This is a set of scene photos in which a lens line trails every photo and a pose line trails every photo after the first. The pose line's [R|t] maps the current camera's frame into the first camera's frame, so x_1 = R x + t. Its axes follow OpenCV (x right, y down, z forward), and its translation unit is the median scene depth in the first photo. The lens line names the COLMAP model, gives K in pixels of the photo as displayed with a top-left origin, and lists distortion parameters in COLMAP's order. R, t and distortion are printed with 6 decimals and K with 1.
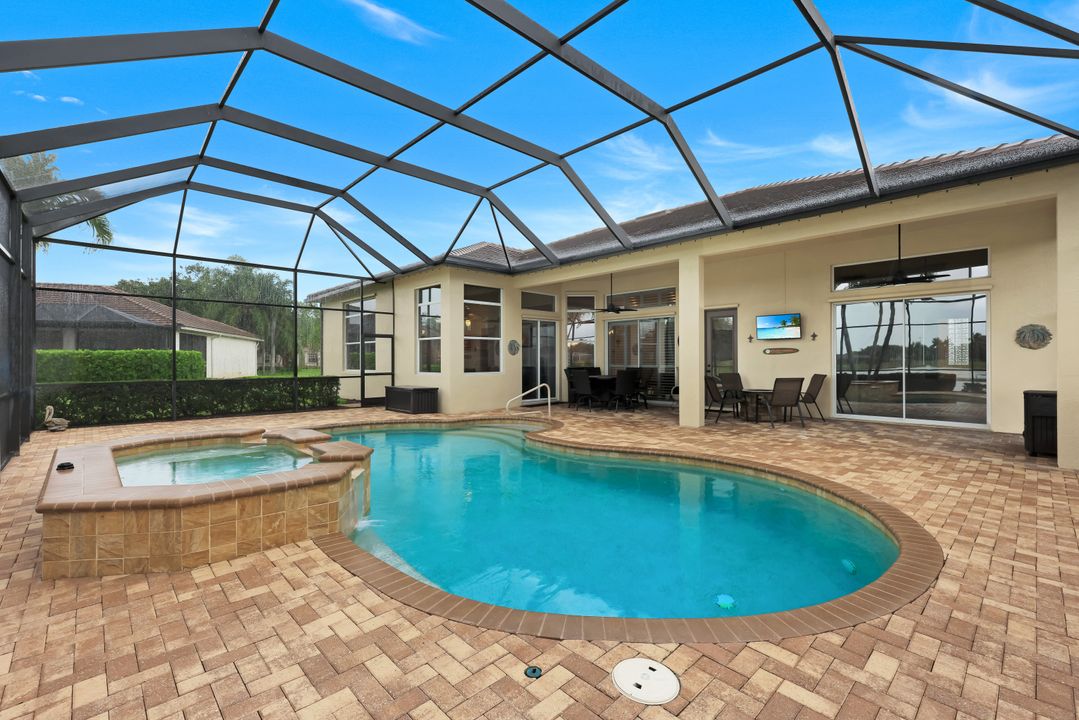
lens RADIAL K [[473.1, 0, 539.5], [0, 473.1, 360.0], [0, 0, 1]] dist [-0.000503, 0.000000]
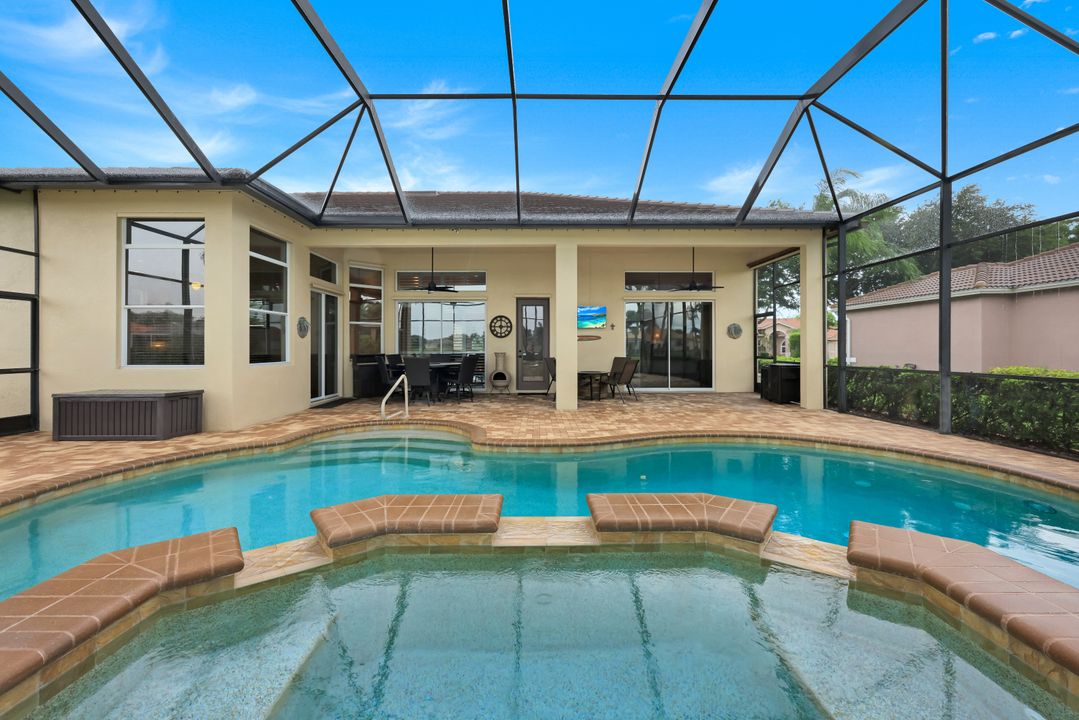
lens RADIAL K [[438.5, 0, 535.5], [0, 438.5, 354.3], [0, 0, 1]] dist [-0.003069, -0.000231]
pose [[0.682643, -0.008653, 0.730701, -0.320579], [0.000158, 0.999932, 0.011693, 0.006976], [-0.730752, -0.007866, 0.682597, 0.301066]]
